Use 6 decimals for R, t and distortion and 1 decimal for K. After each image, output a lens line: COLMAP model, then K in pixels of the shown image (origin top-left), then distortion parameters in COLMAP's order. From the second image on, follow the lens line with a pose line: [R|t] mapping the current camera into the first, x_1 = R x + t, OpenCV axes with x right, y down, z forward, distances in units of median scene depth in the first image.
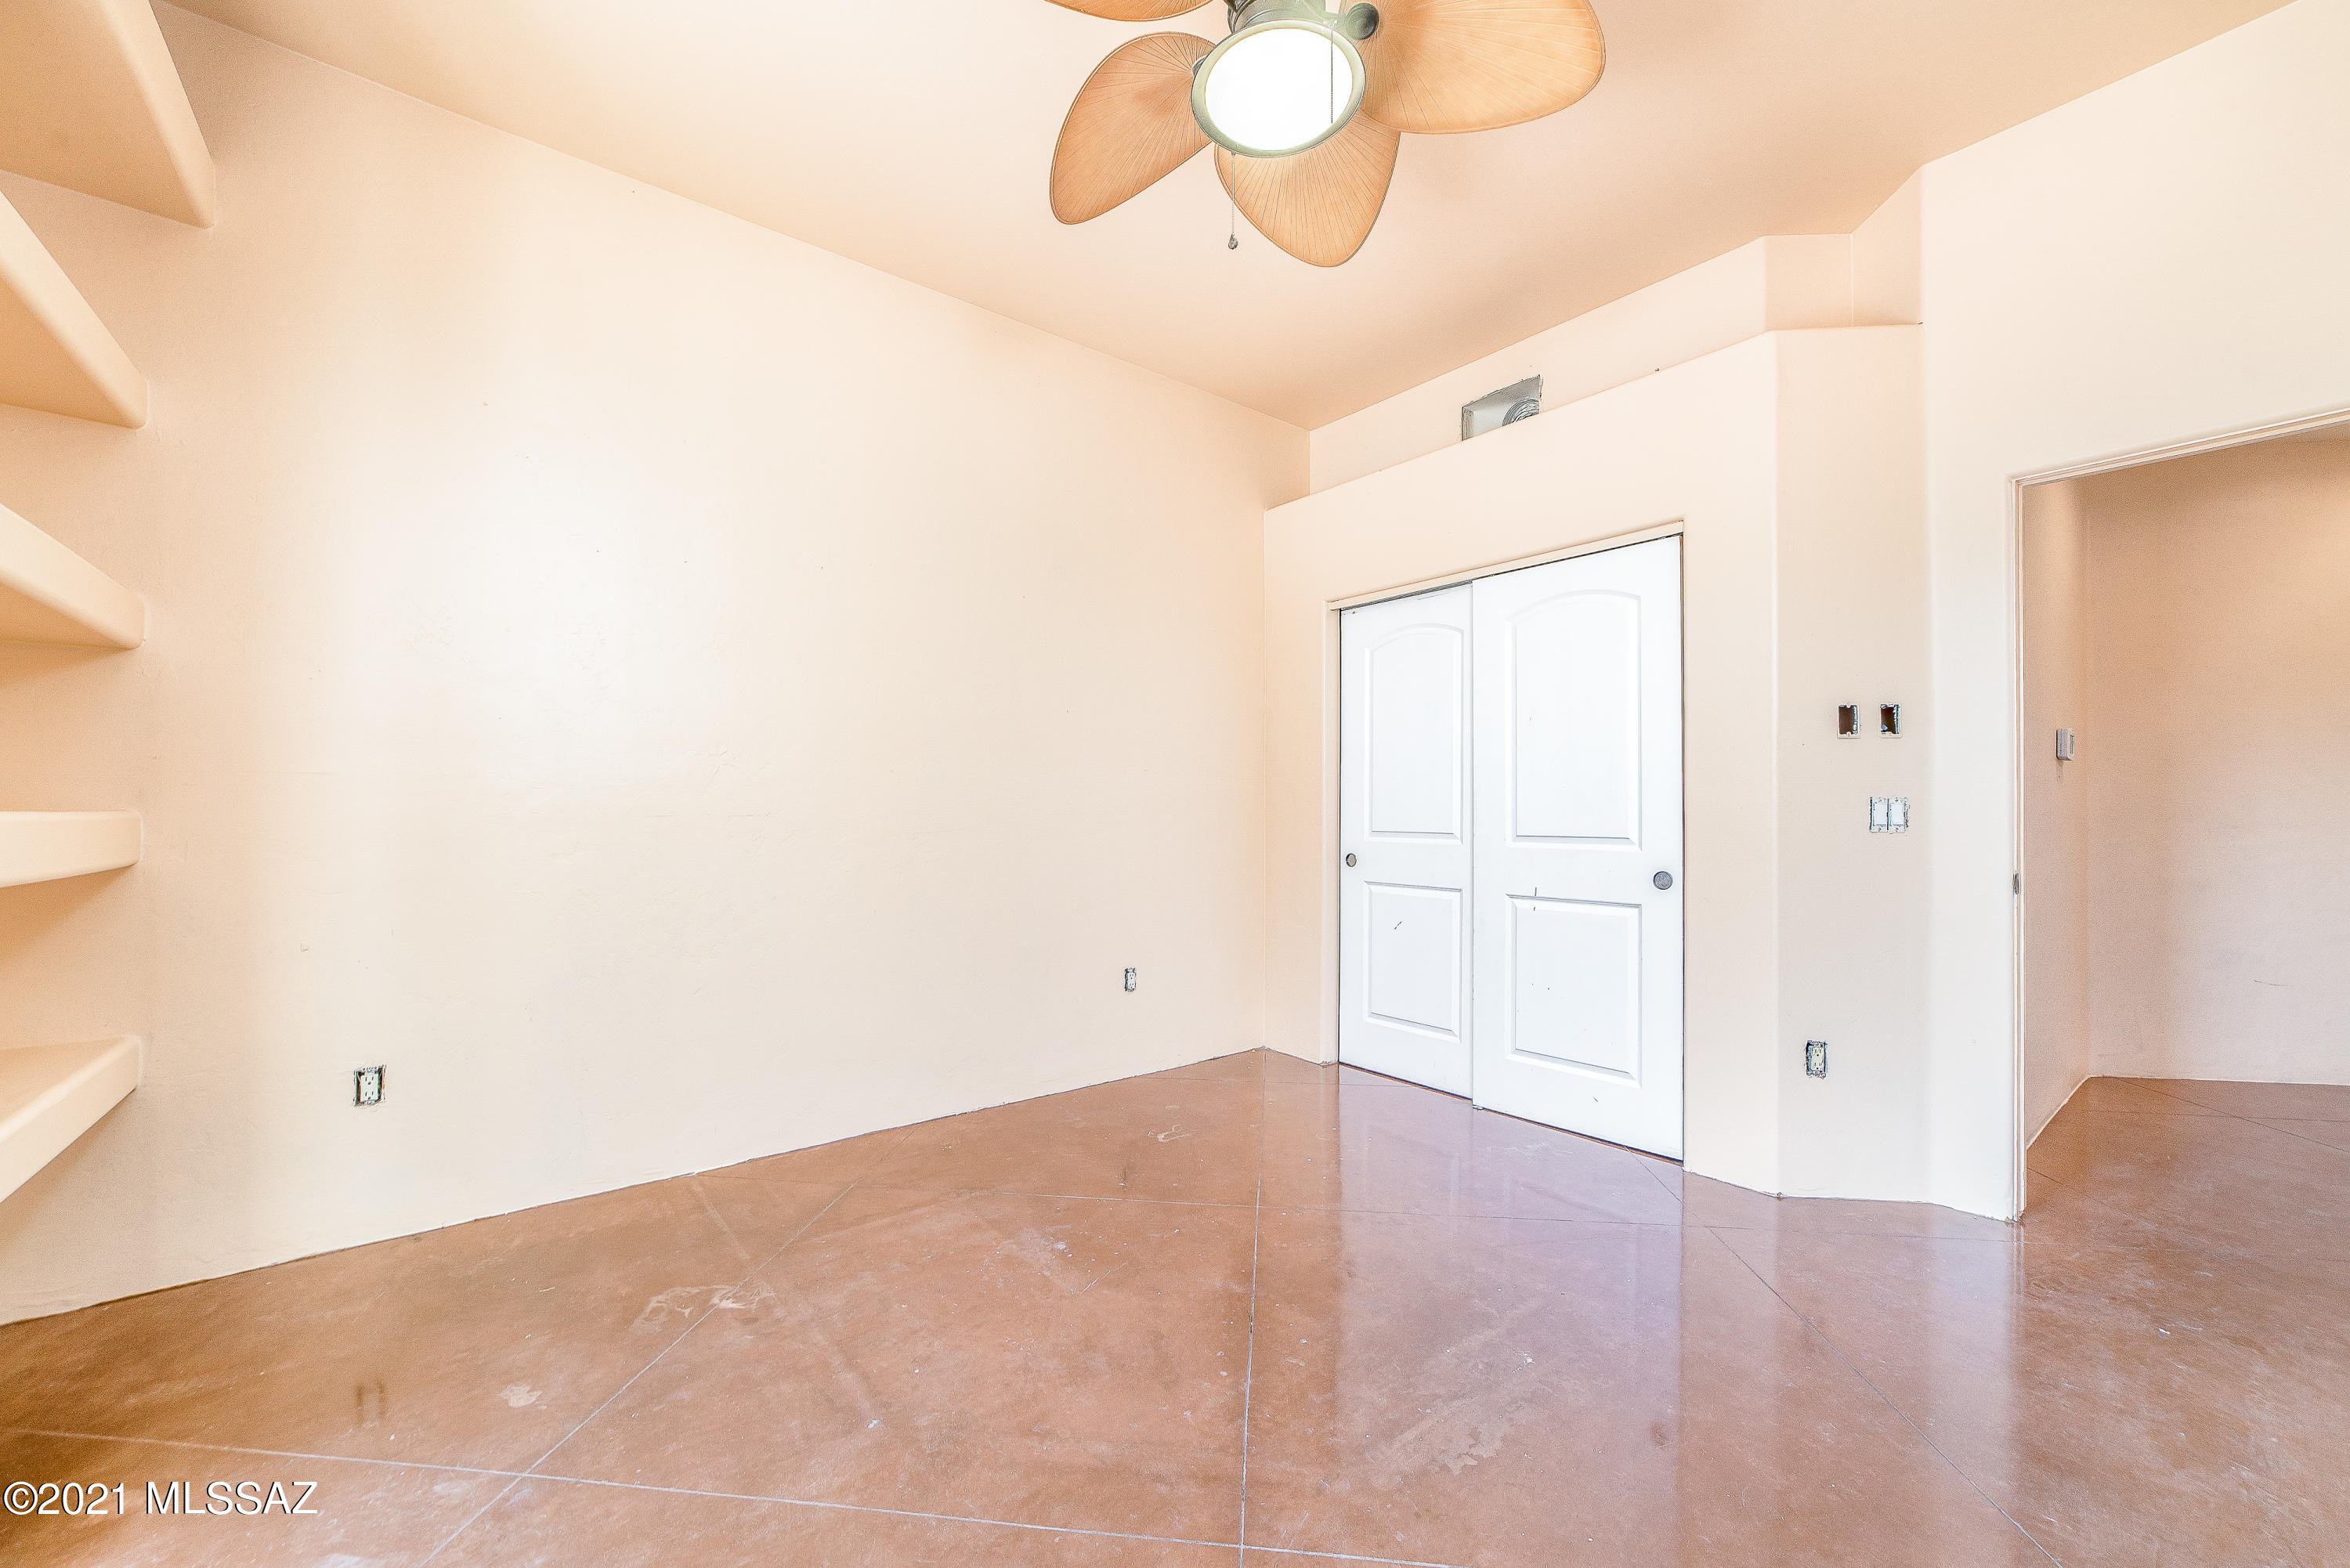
lens RADIAL K [[914.7, 0, 1168.2], [0, 914.7, 805.6], [0, 0, 1]] dist [-0.024226, 0.008246]
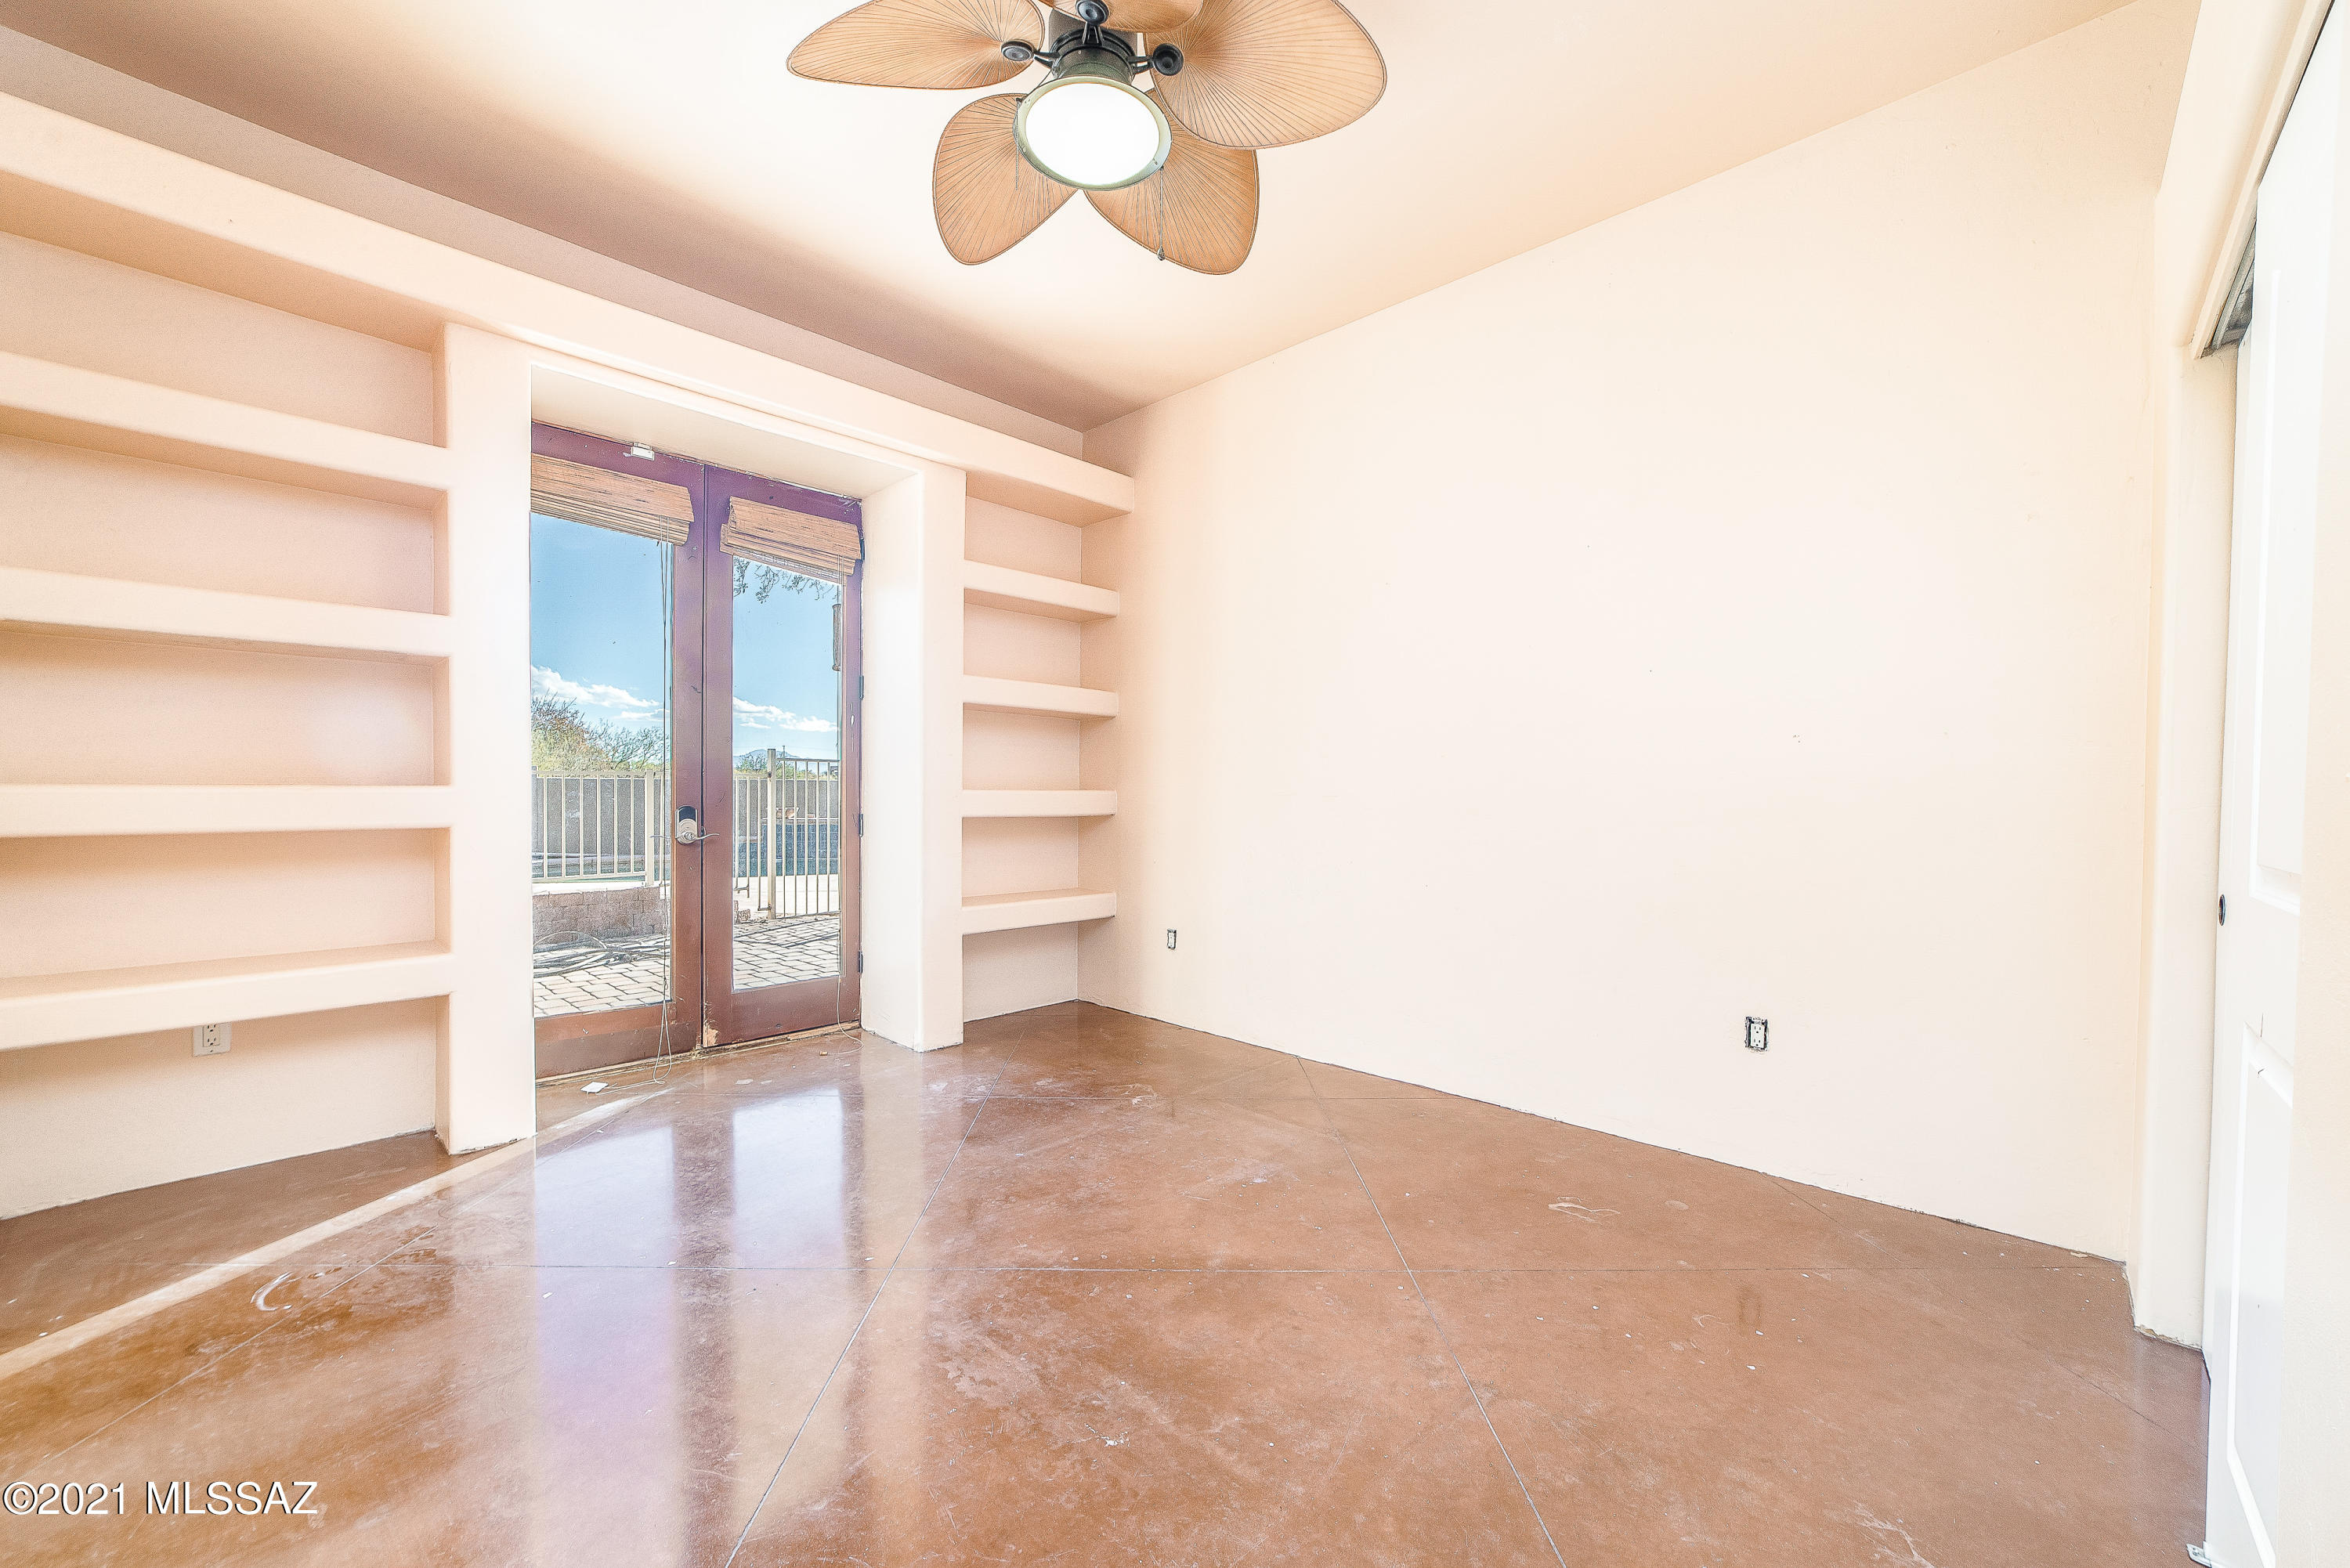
lens RADIAL K [[914.7, 0, 1168.2], [0, 914.7, 805.6], [0, 0, 1]] dist [-0.024226, 0.008246]
pose [[0.129510, 0.020012, -0.991376, 0.985396], [-0.000607, 0.999798, 0.020103, -0.002656], [0.991578, -0.002002, 0.129496, 0.750849]]
